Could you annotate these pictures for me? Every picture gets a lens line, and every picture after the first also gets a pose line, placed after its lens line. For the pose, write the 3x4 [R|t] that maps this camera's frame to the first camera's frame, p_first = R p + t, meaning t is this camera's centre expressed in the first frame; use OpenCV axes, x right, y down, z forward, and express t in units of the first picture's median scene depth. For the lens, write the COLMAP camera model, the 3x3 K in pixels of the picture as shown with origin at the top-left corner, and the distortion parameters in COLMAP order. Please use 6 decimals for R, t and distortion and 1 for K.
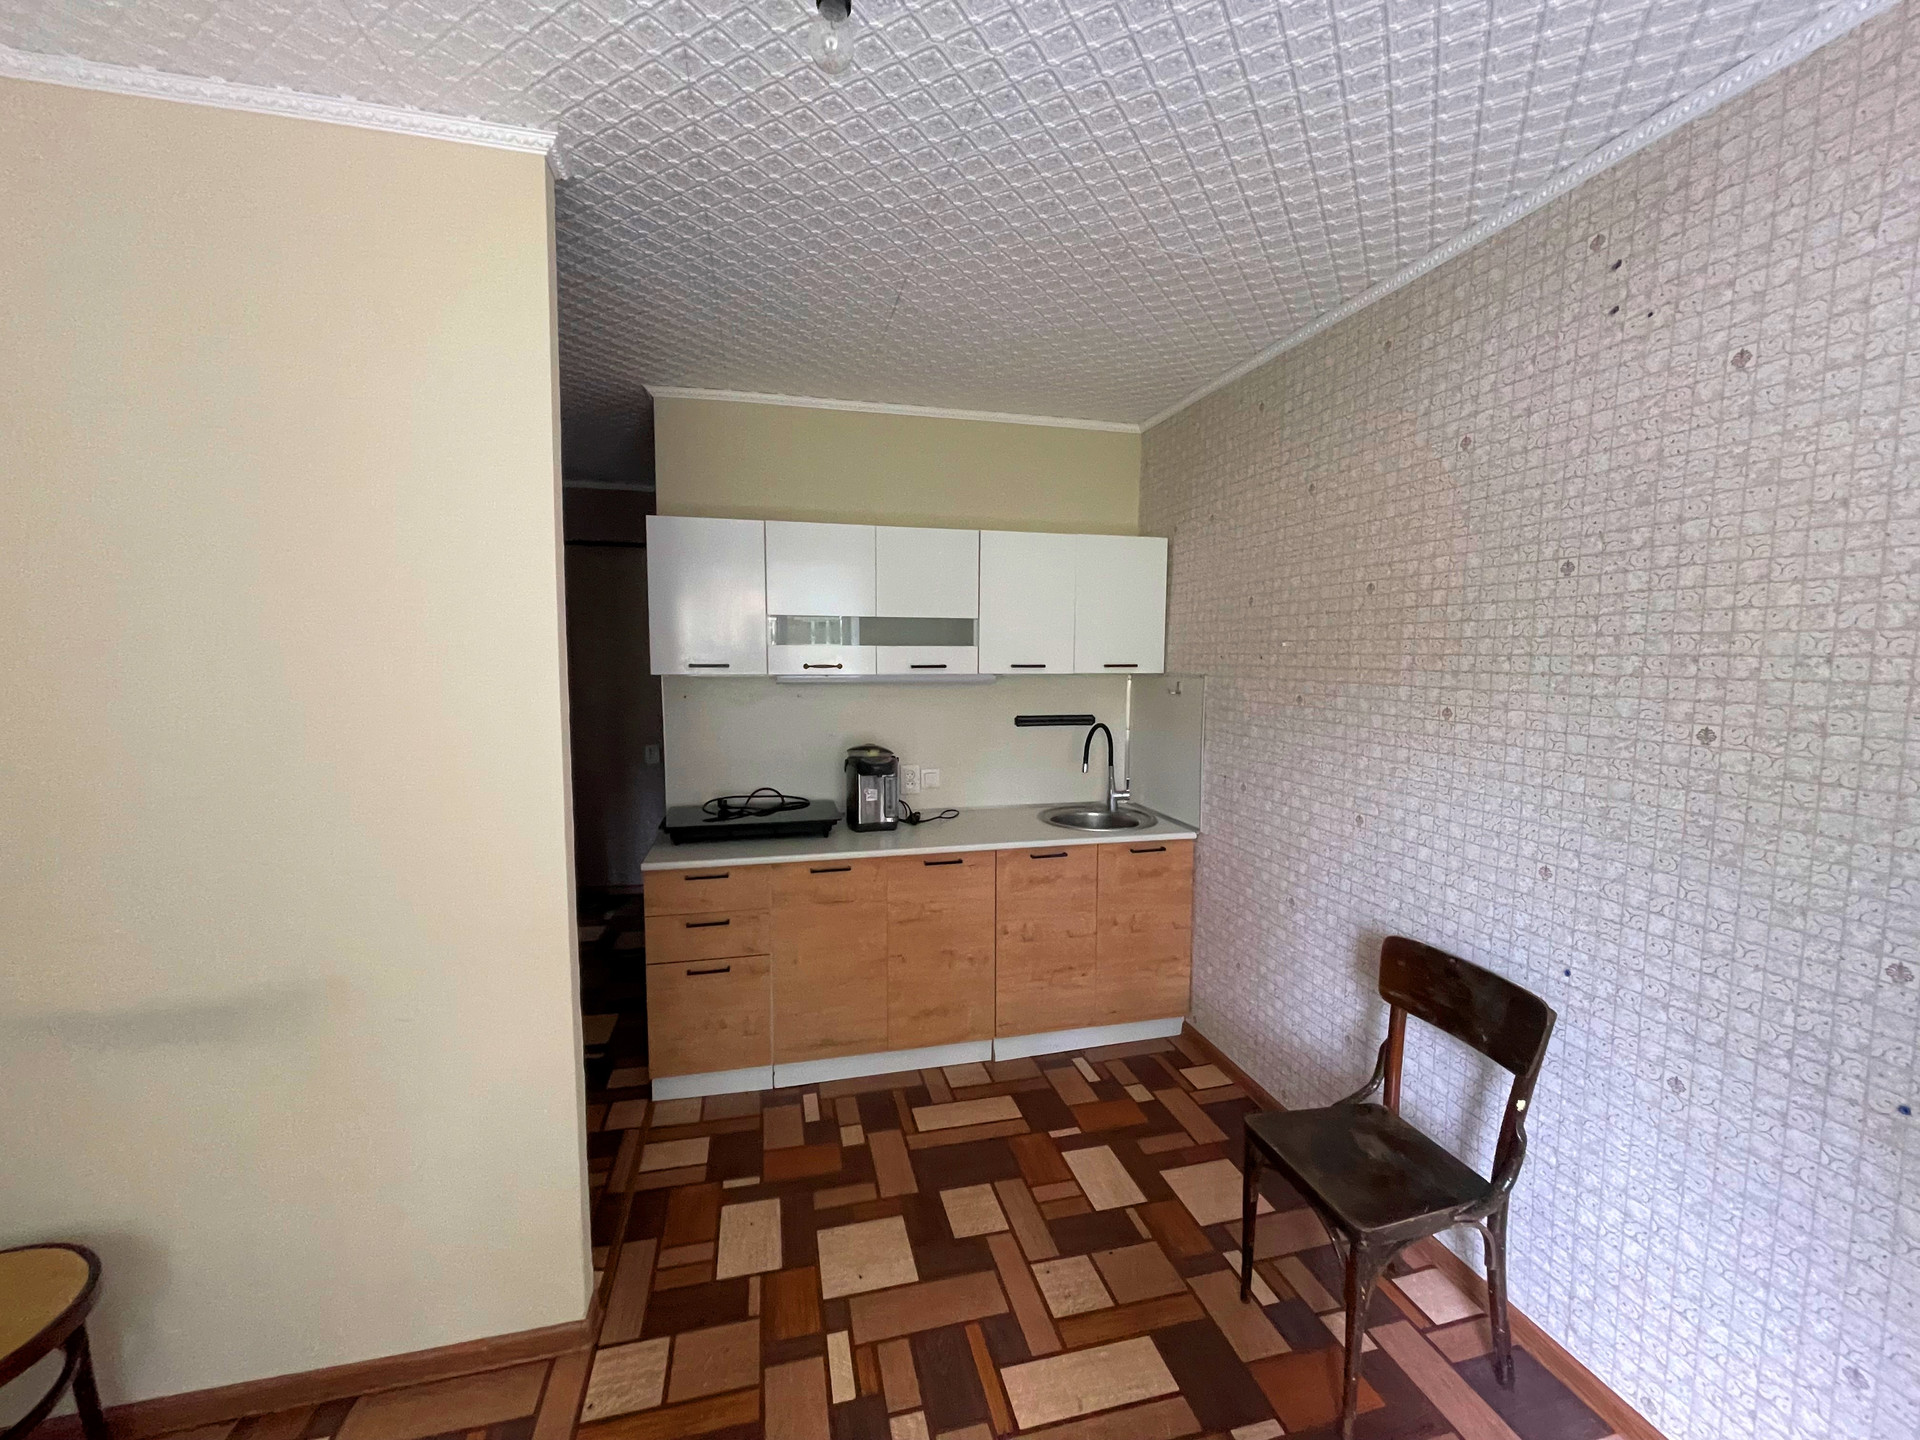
lens RADIAL K [[782.1, 0, 960.0], [0, 782.1, 720.0], [0, 0, 1]] dist [0.011627, -0.000106]
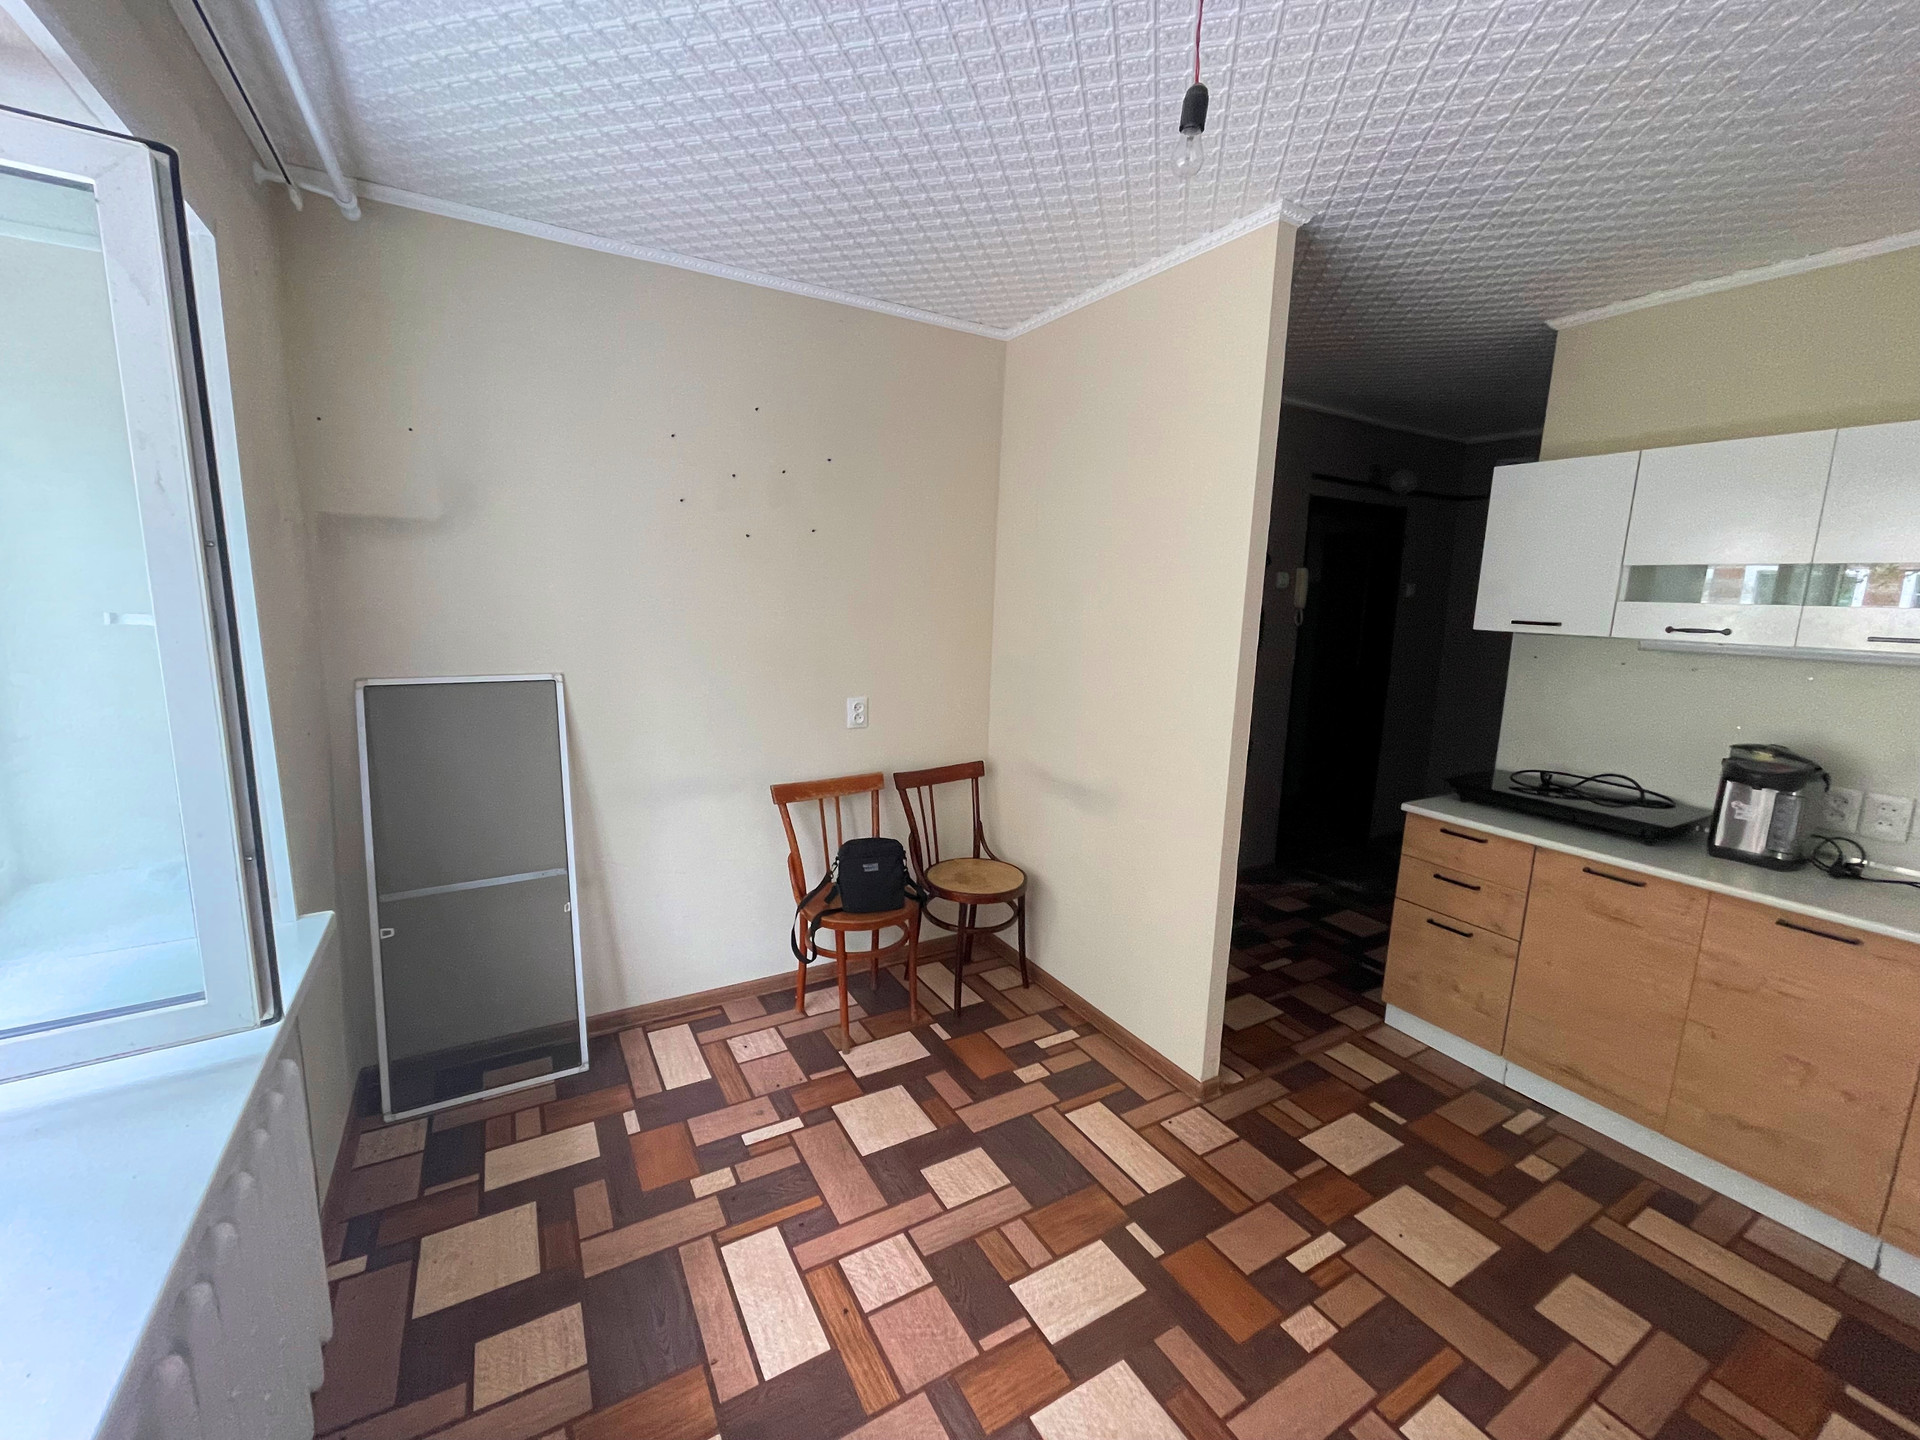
lens RADIAL K [[776.3, 0, 960.0], [0, 776.3, 720.0], [0, 0, 1]] dist [-0.001759, 0.000128]
pose [[0.284019, 0.163587, -0.944761, 0.399051], [-0.109910, 0.984398, 0.137408, -0.008216], [0.952498, 0.064812, 0.297567, 0.097104]]
